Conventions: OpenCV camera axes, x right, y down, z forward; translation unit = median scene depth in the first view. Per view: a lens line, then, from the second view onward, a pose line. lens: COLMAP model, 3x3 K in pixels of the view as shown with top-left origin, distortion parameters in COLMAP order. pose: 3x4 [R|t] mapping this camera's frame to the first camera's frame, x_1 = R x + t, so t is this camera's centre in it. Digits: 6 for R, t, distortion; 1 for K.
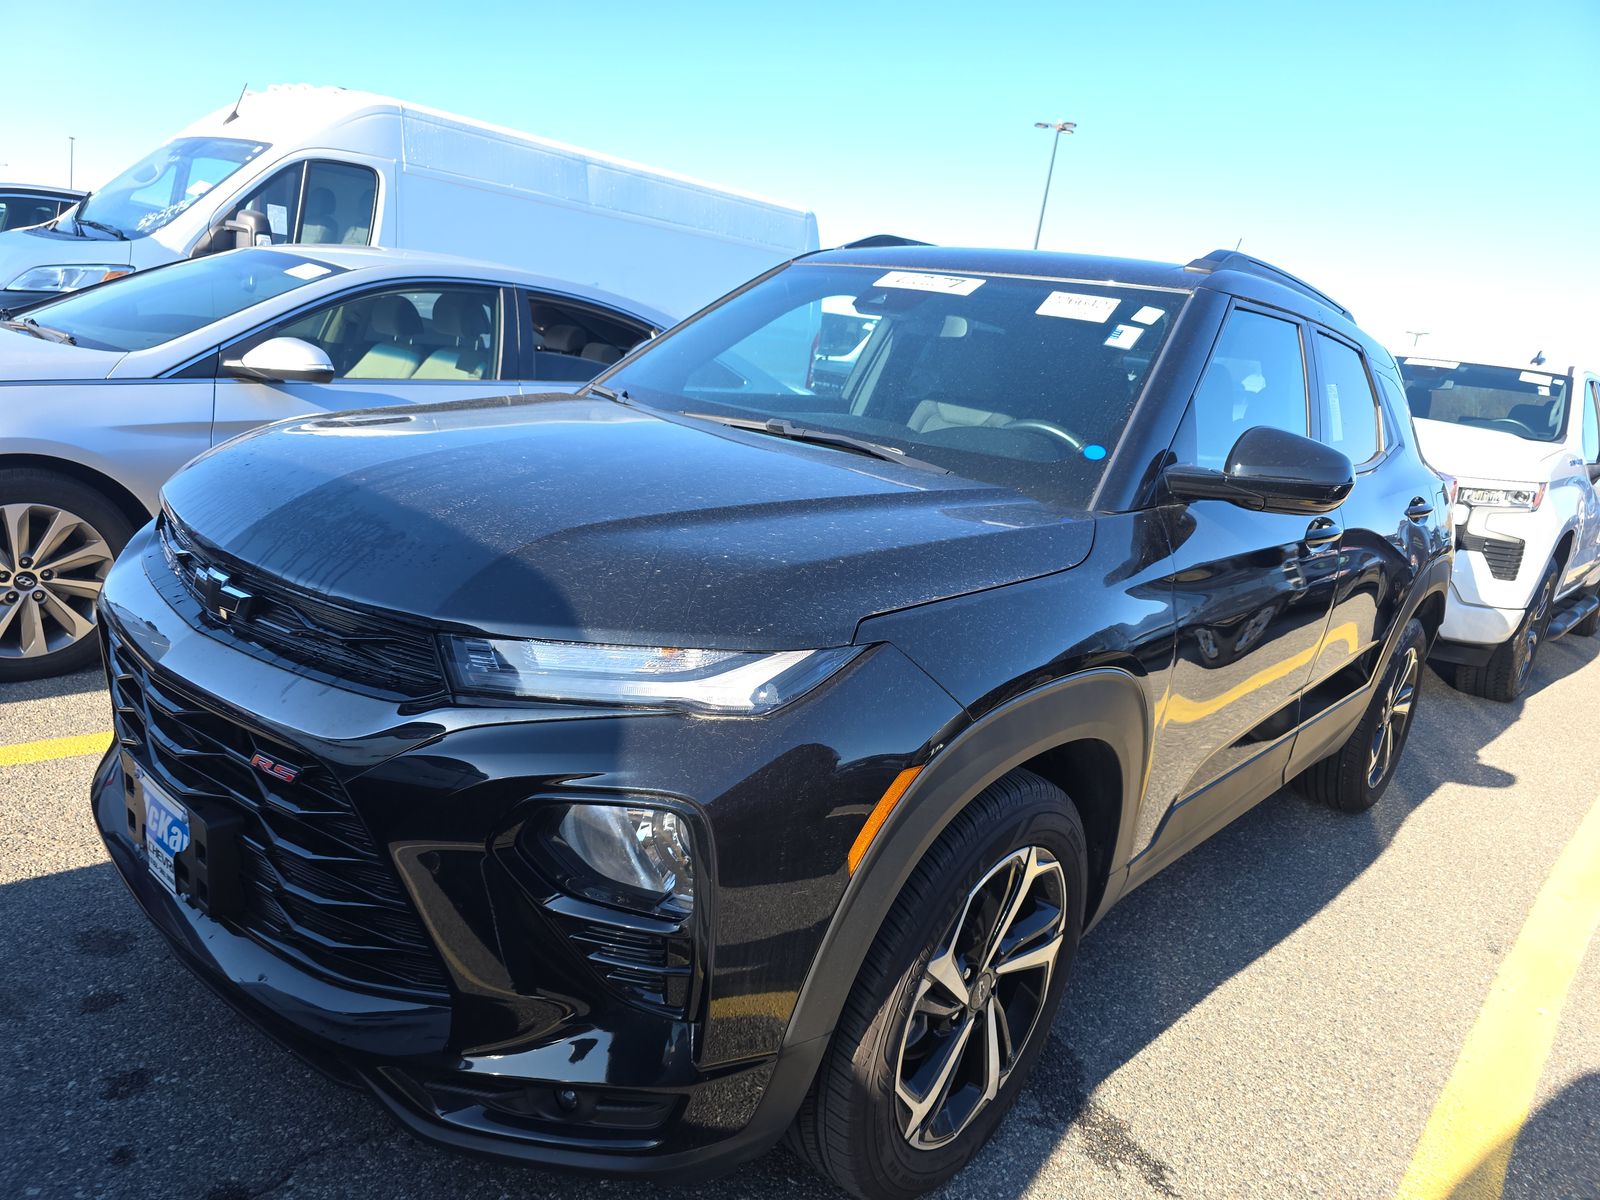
lens RADIAL K [[1068.1, 0, 798.9], [0, 1068.1, 594.4], [0, 0, 1]] dist [0.036861, -0.028346]
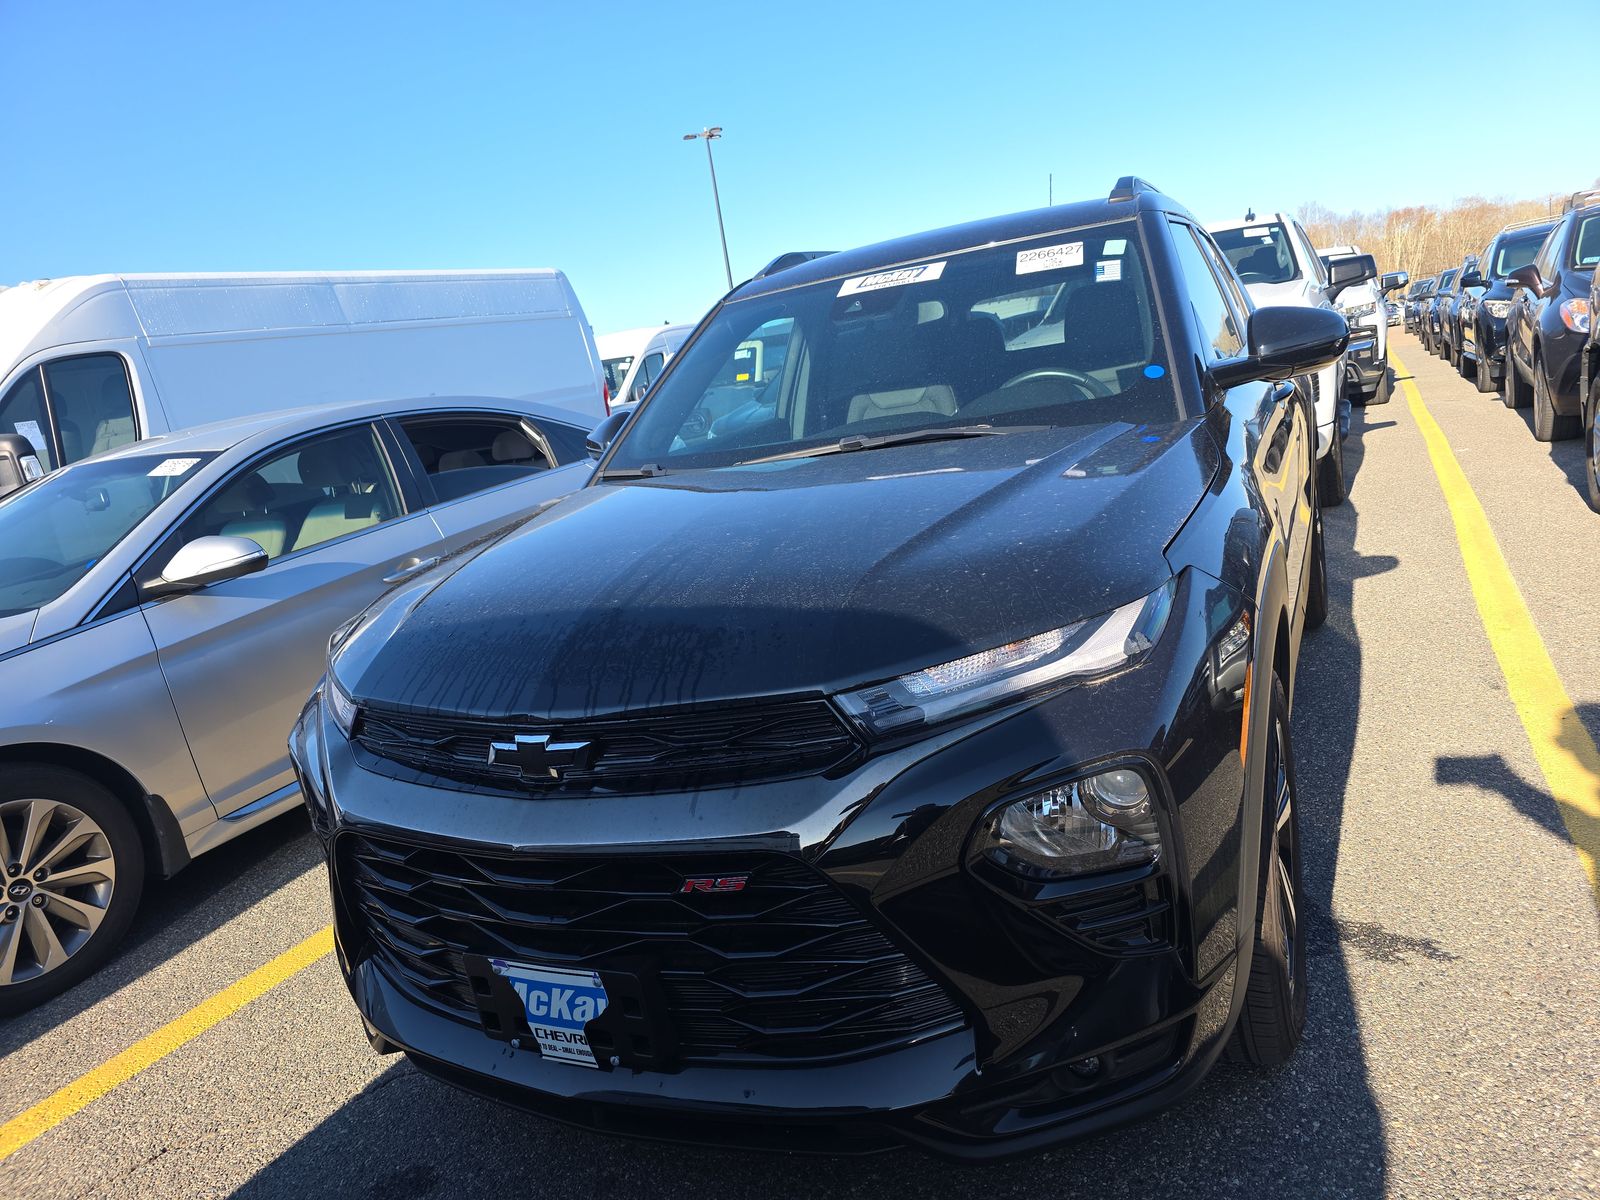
lens RADIAL K [[1068.1, 0, 804.1], [0, 1068.1, 603.2], [0, 0, 1]] dist [0.036861, -0.028346]
pose [[0.918529, -0.337241, 0.206331, -0.275129], [0.340047, 0.940132, 0.022816, -0.041656], [-0.201673, 0.049205, 0.978216, -0.002666]]
